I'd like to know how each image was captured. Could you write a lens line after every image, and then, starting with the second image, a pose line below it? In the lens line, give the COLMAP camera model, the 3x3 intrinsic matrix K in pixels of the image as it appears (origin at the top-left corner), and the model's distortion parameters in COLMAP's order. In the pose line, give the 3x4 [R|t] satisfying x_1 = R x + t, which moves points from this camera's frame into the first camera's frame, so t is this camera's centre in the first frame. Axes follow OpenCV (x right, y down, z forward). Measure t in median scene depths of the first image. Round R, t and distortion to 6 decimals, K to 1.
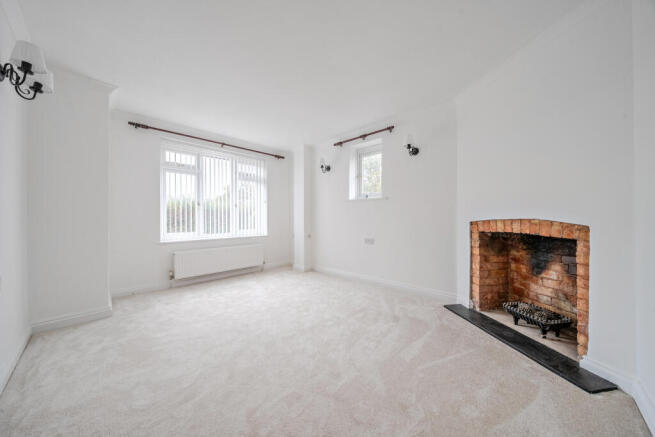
lens RADIAL K [[224.2, 0, 325.0], [0, 224.2, 220.1], [0, 0, 1]] dist [-0.000535, -0.000026]
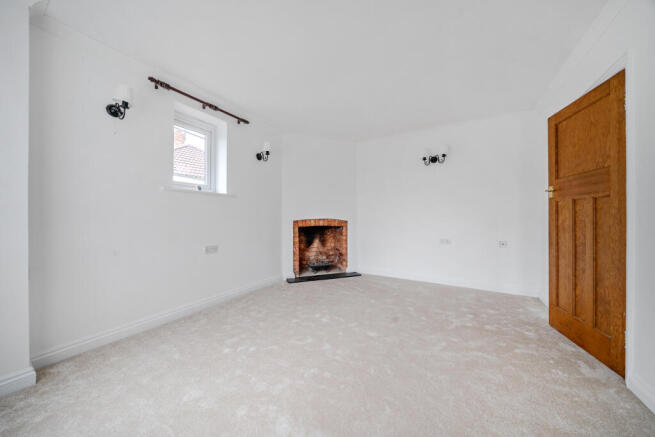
lens RADIAL K [[229.0, 0, 329.8], [0, 229.0, 217.0], [0, 0, 1]] dist [-0.001438, -0.000085]
pose [[-0.253394, 0.003018, 0.967359, -0.996285], [0.009208, 0.999957, -0.000708, -0.016368], [-0.967319, 0.008728, -0.253411, 1.265384]]
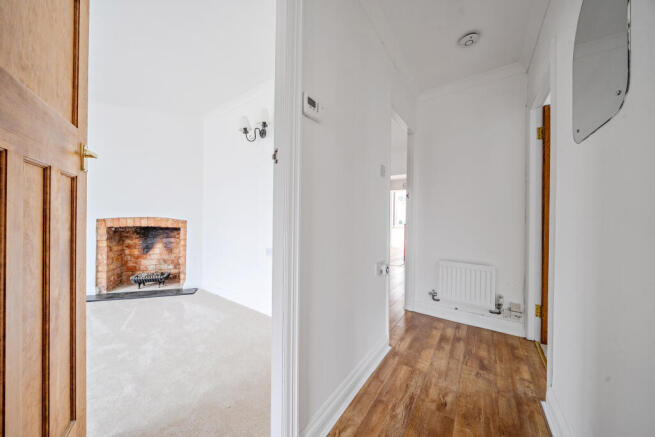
lens RADIAL K [[229.0, 0, 329.8], [0, 229.0, 217.0], [0, 0, 1]] dist [-0.001438, -0.000085]
pose [[-0.155517, 0.004164, 0.987824, -0.763822], [-0.002078, 0.999988, -0.004542, -0.000818], [-0.987831, -0.002759, -0.155506, 0.000153]]
